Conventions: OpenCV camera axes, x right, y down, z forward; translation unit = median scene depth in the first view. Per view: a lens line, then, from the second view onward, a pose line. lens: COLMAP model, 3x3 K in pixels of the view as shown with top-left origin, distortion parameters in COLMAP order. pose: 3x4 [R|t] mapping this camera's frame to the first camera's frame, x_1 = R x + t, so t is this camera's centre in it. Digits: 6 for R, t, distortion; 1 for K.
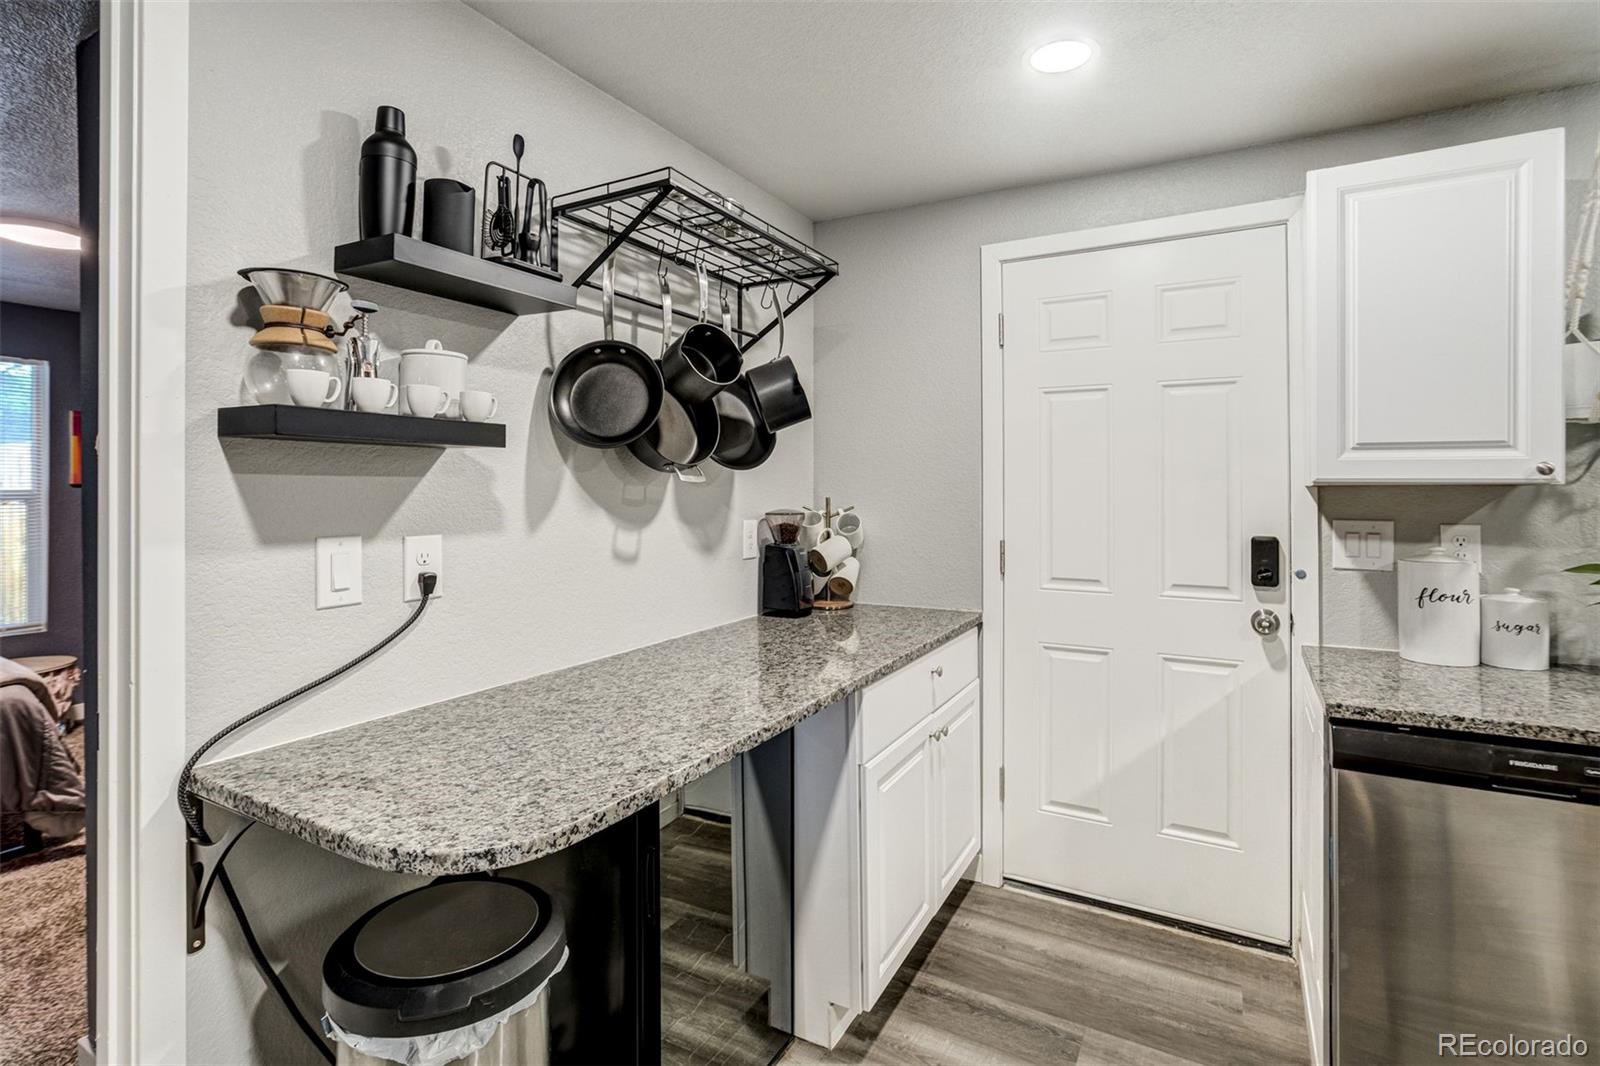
lens RADIAL K [[746.0, 0, 803.5], [0, 746.0, 483.0], [0, 0, 1]] dist [-0.013073, 0.000305]
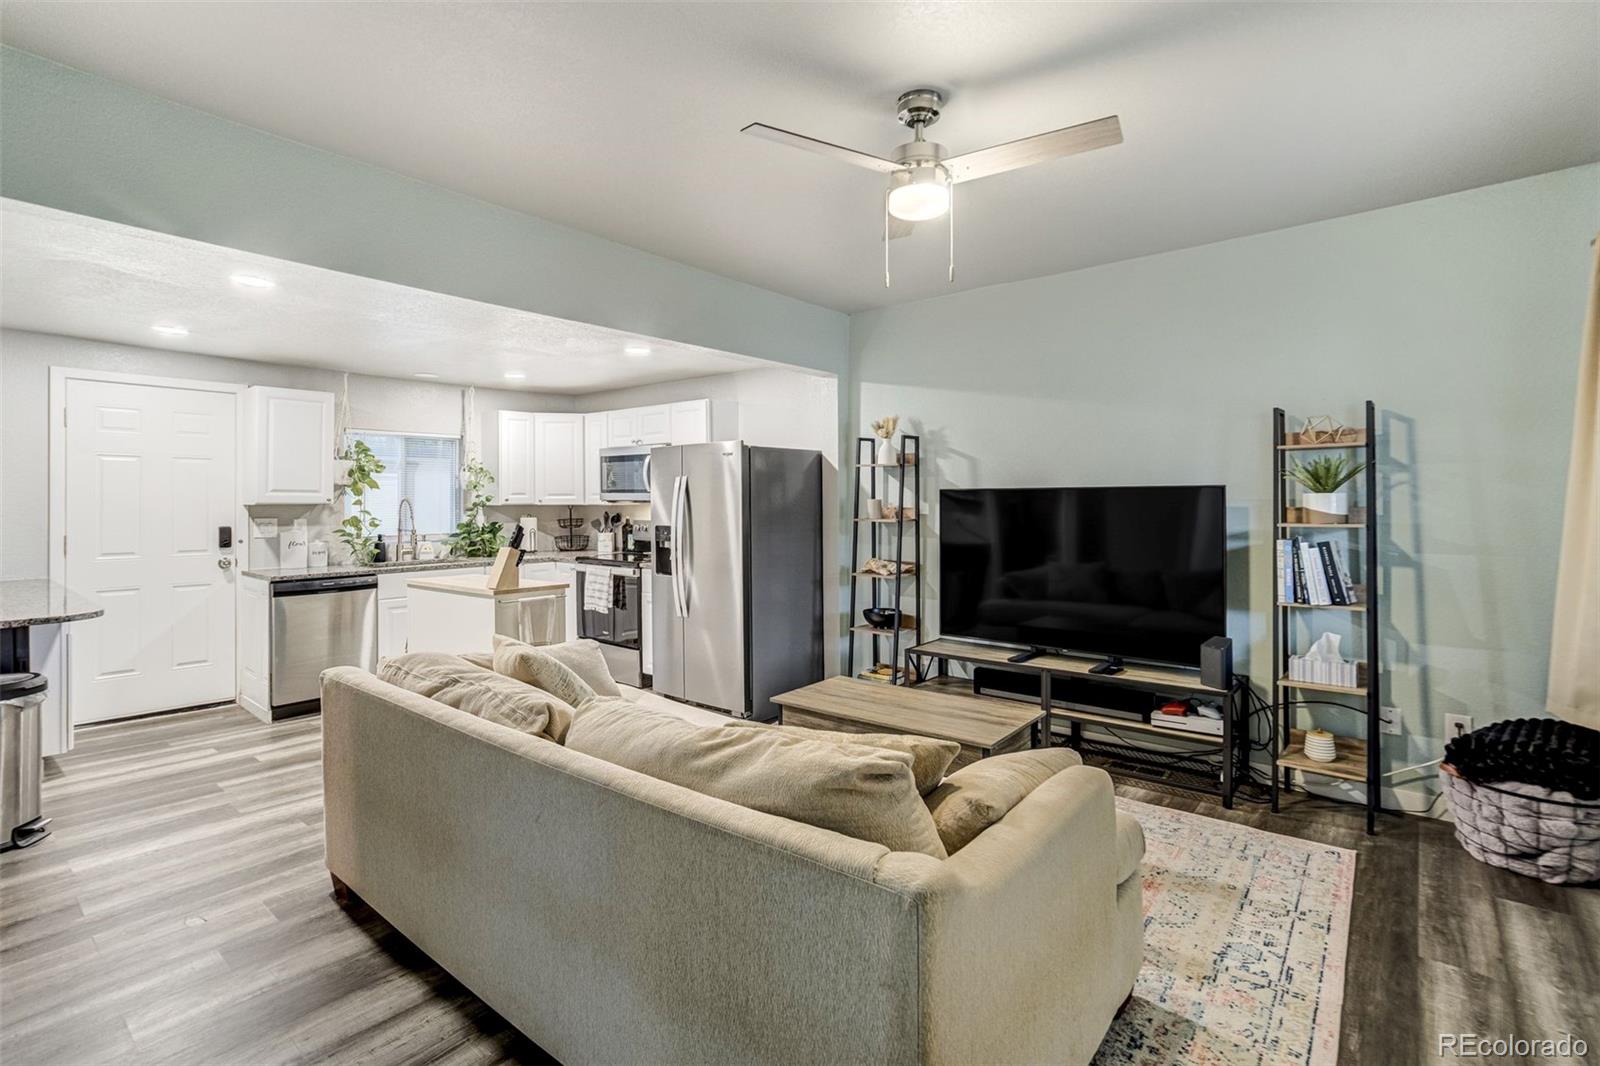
lens RADIAL K [[745.9, 0, 794.3], [0, 745.9, 500.0], [0, 0, 1]] dist [-0.026591, 0.022430]
pose [[0.189567, 0.004537, 0.981857, -1.418940], [-0.004406, 0.999983, -0.003770, -0.011116], [-0.981858, -0.003611, 0.189583, -1.285281]]
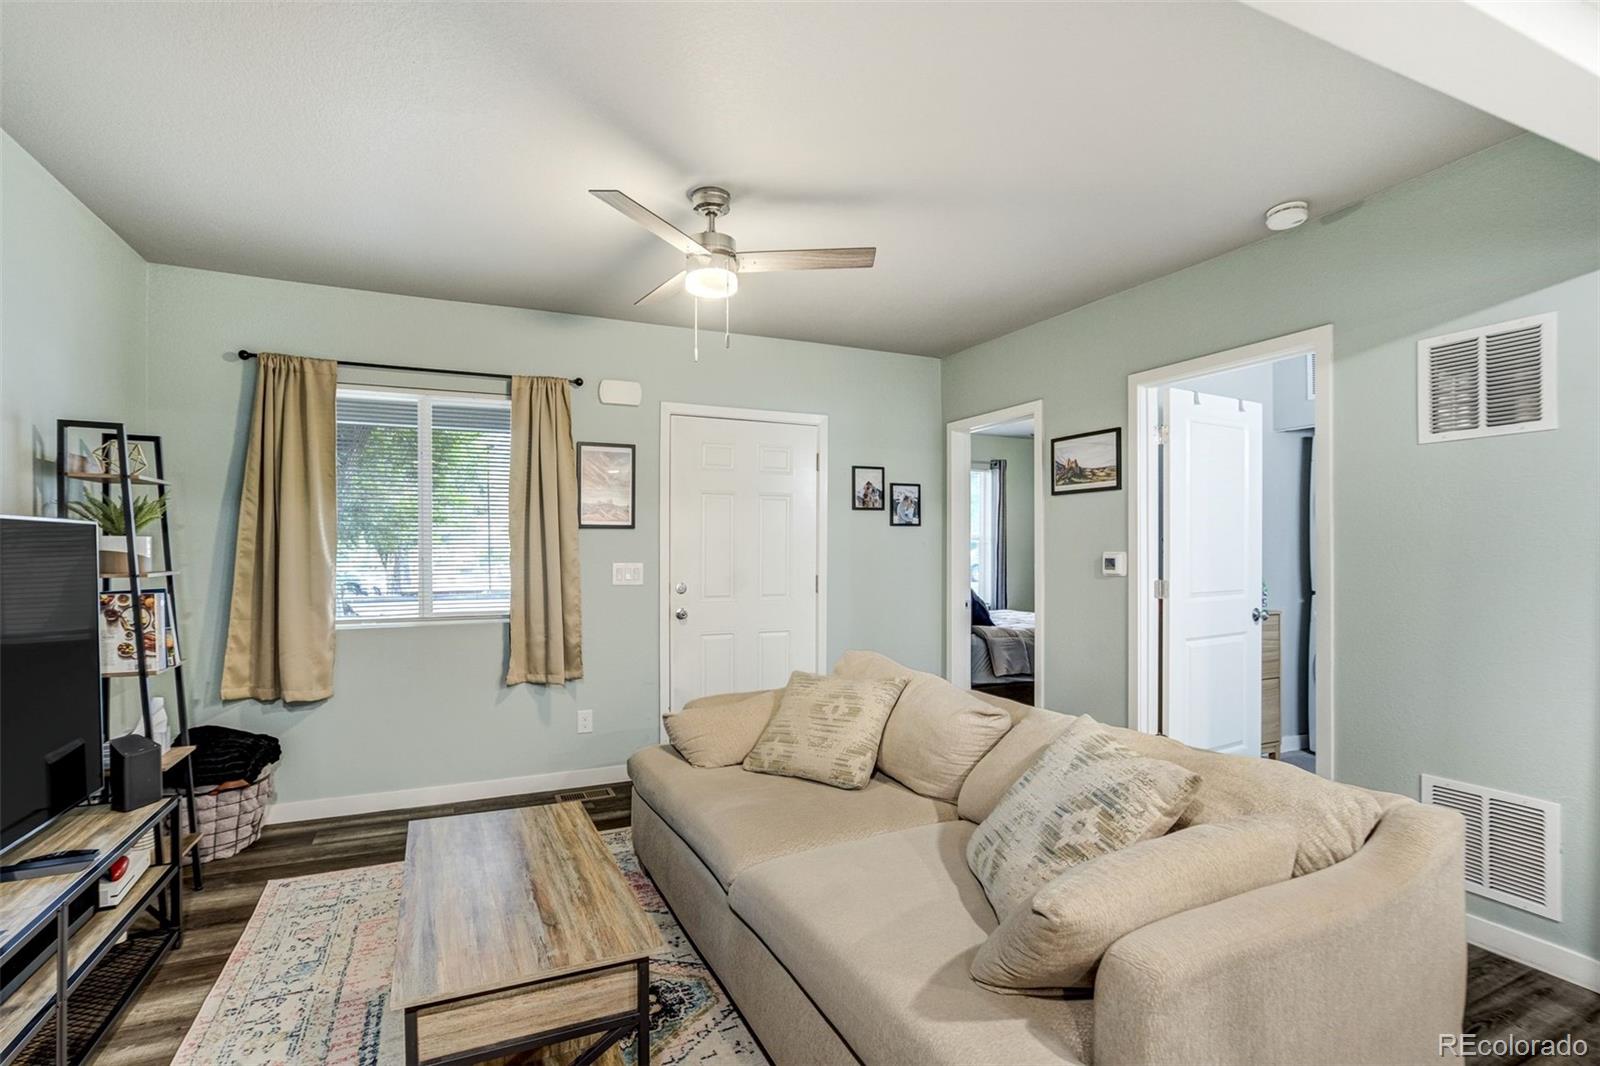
lens RADIAL K [[778.8, 0, 811.4], [0, 778.8, 553.4], [0, 0, 1]] dist [-0.045202, 0.028511]
pose [[-0.603608, 0.006556, -0.797254, 0.730129], [0.005991, 0.999975, 0.003688, -0.005916], [0.797259, -0.002550, -0.603632, -0.290472]]
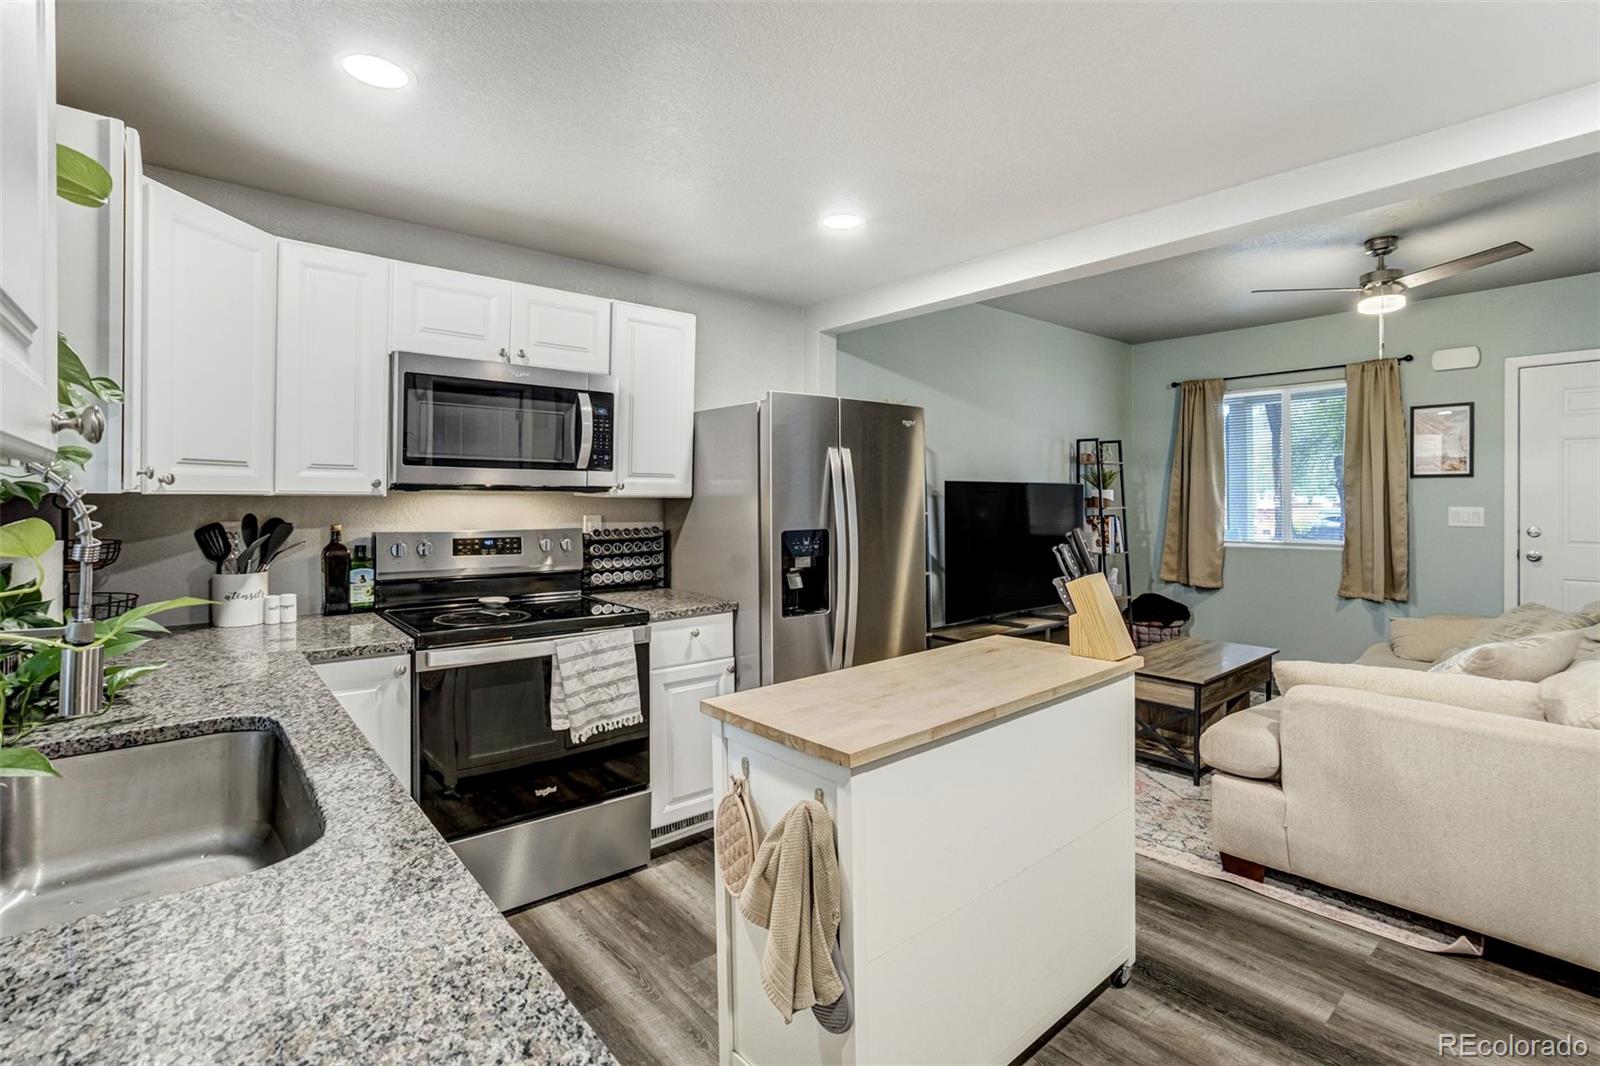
lens RADIAL K [[745.9, 0, 794.3], [0, 745.9, 500.0], [0, 0, 1]] dist [-0.026591, 0.022430]
pose [[-0.928532, 0.002233, 0.371245, 0.414464], [0.000388, 0.999987, -0.005044, 0.014121], [-0.371251, -0.004539, -0.928521, 0.963635]]
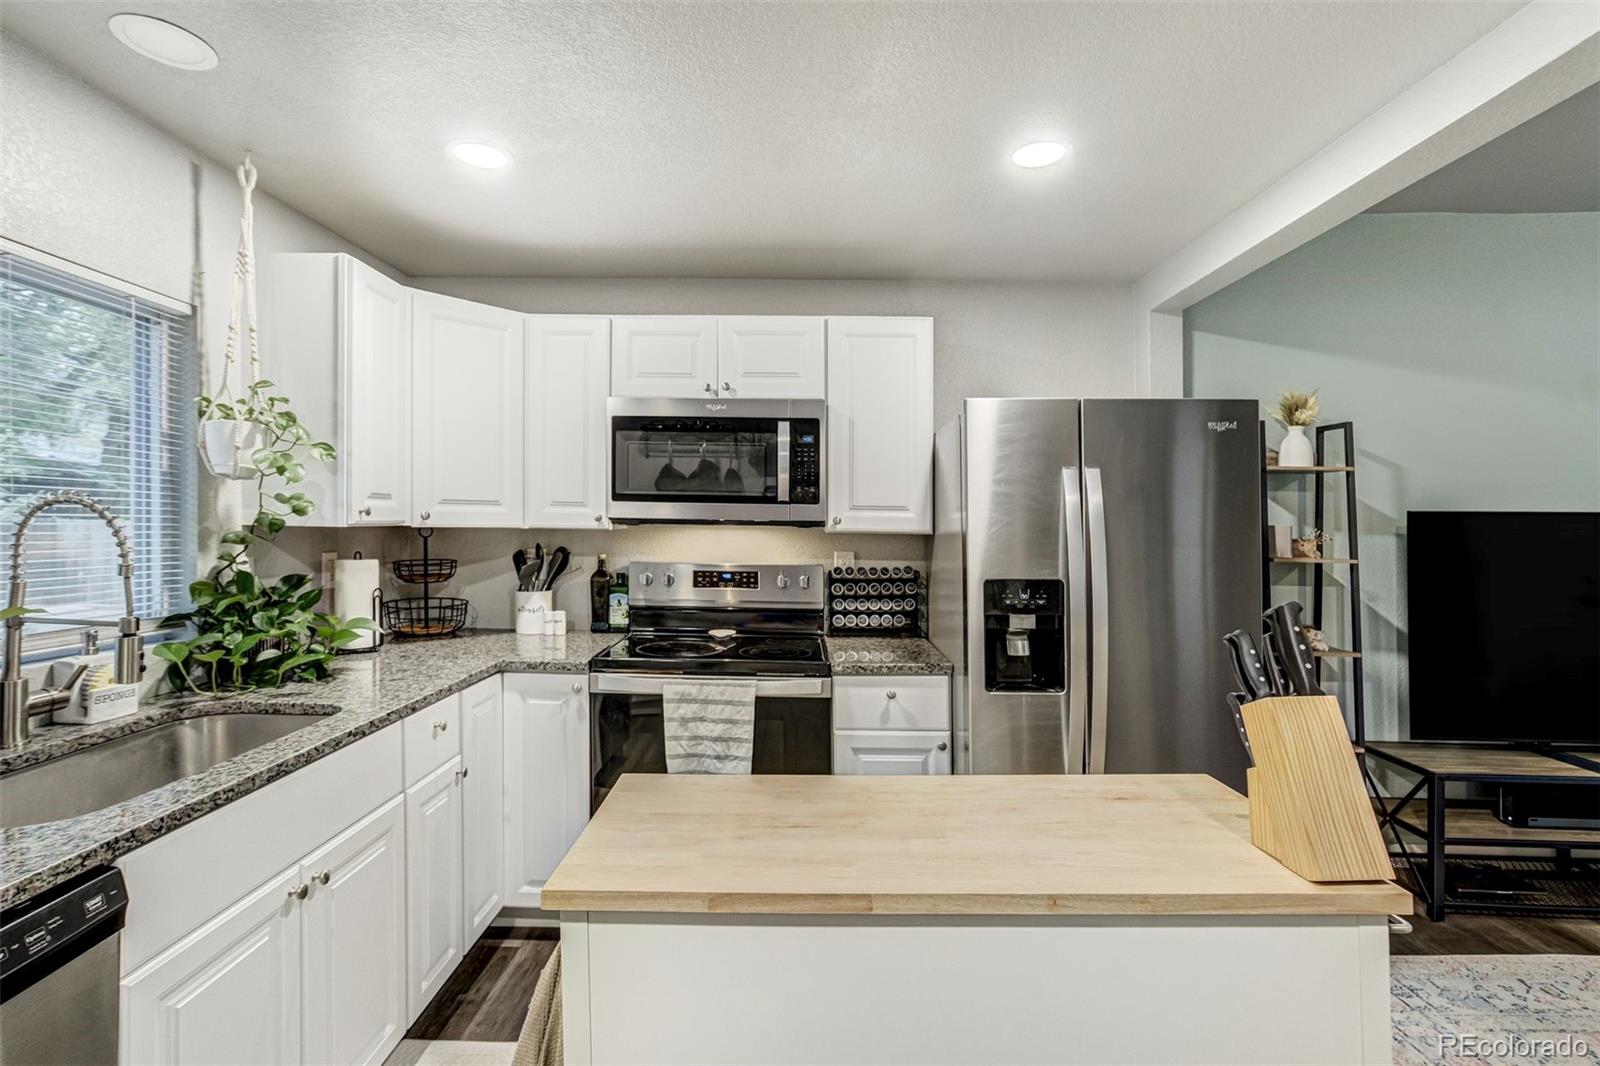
lens RADIAL K [[754.8, 0, 776.6], [0, 754.8, 536.1], [0, 0, 1]] dist [-0.005935, 0.000345]
pose [[-0.454202, -0.007666, 0.890866, 0.120200], [-0.013856, 0.999903, 0.001540, 0.006591], [-0.890791, -0.011644, -0.454264, 0.422604]]
